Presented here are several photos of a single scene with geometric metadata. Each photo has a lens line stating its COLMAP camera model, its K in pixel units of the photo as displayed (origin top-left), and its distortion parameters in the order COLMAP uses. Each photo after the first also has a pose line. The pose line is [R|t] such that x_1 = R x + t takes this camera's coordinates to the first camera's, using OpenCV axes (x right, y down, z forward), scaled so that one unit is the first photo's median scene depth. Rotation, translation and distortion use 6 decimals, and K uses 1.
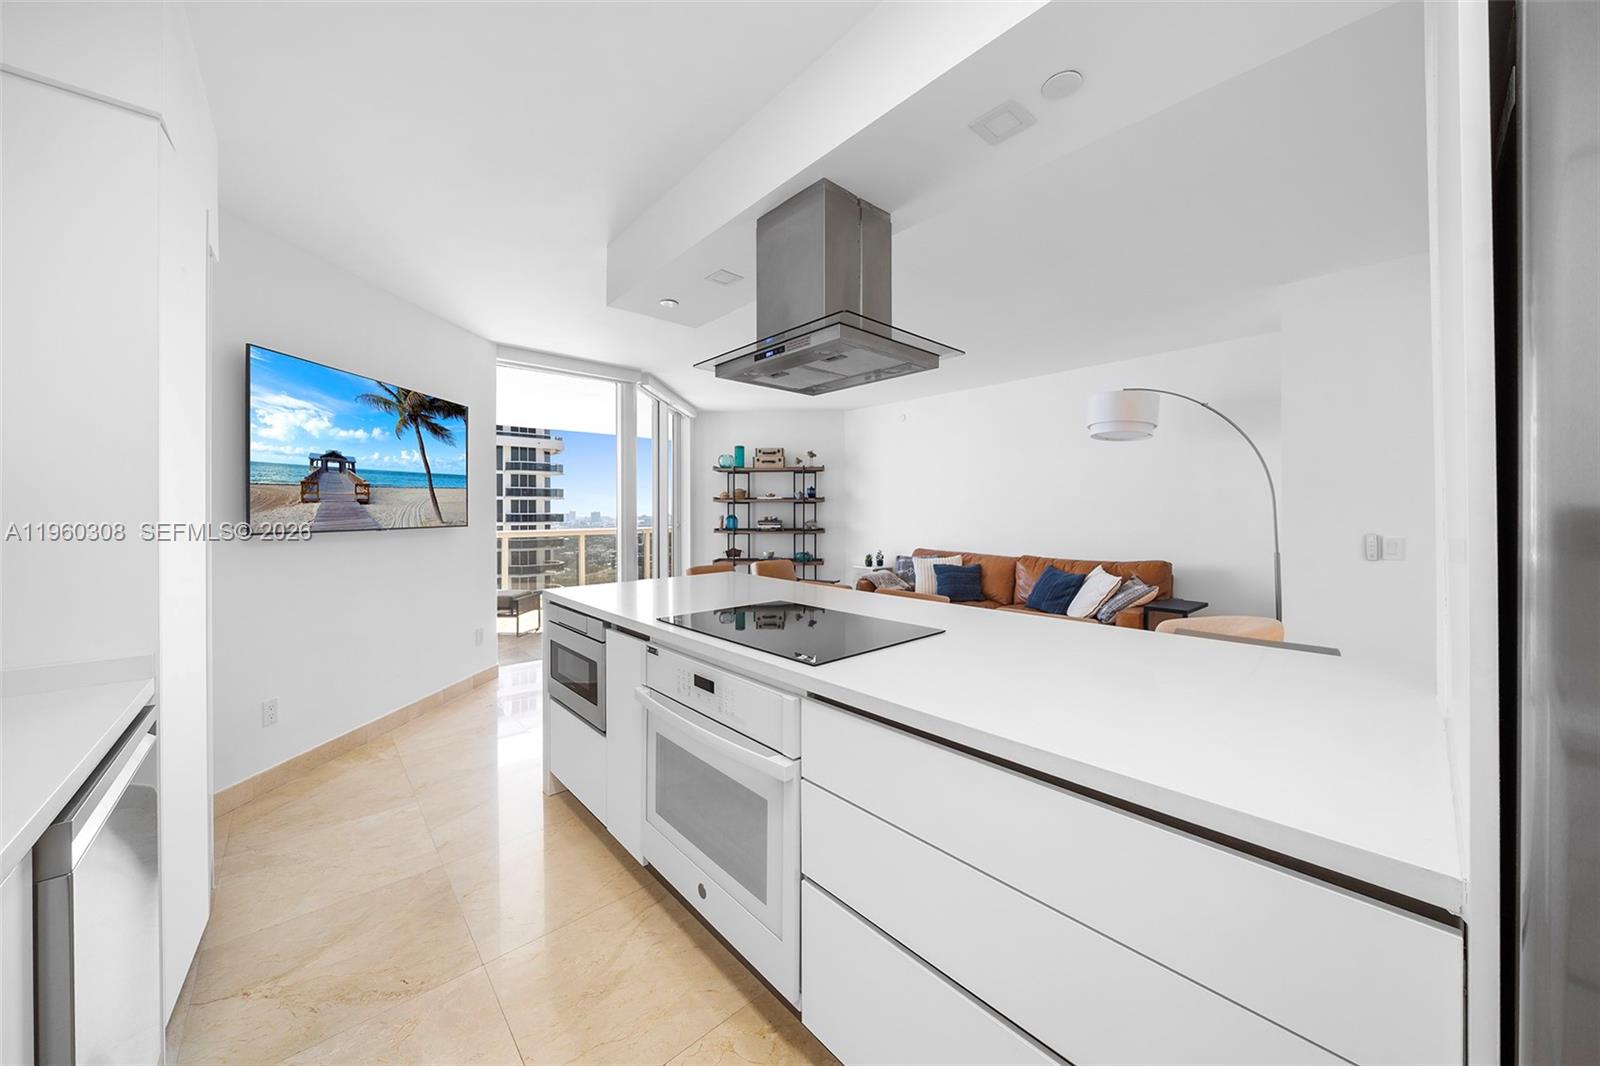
lens RADIAL K [[553.6, 0, 800.7], [0, 553.6, 513.7], [0, 0, 1]] dist [-0.007226, -0.000361]
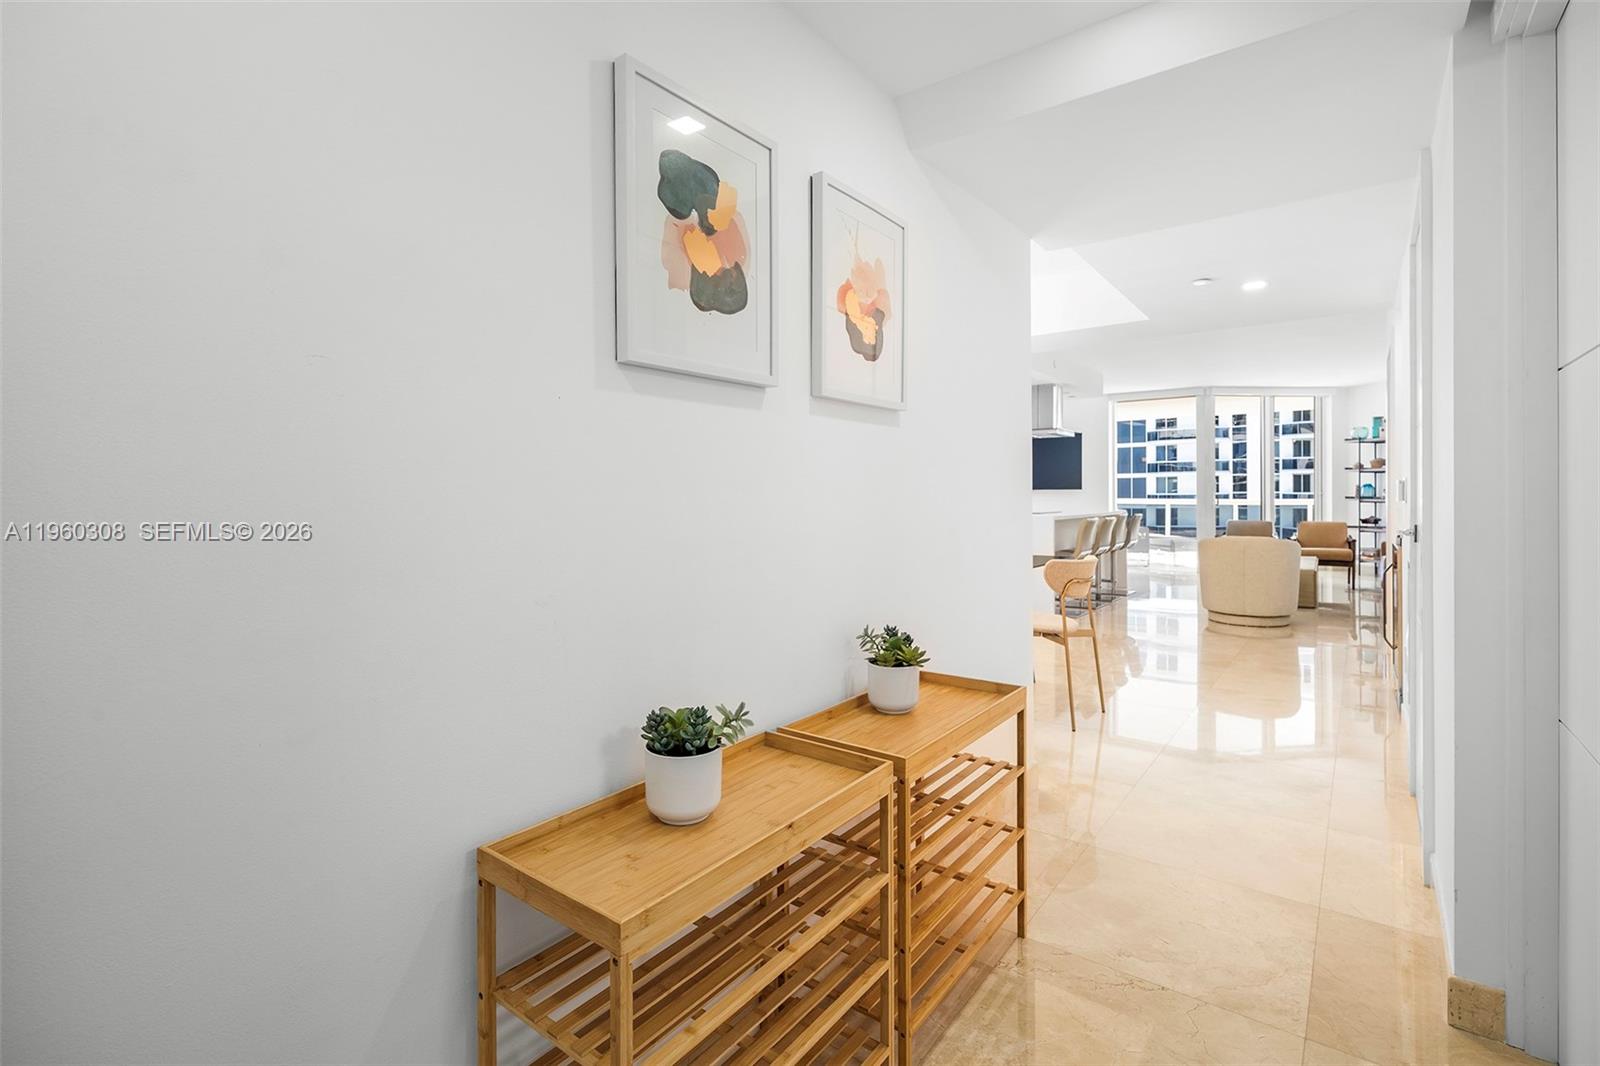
lens RADIAL K [[748.2, 0, 796.8], [0, 748.2, 501.7], [0, 0, 1]] dist [0.002698, 0.000330]
pose [[0.188063, 0.008063, -0.982124, 1.320541], [0.004525, 0.999949, 0.009076, 0.022832], [0.982147, -0.006151, 0.188016, -0.409877]]
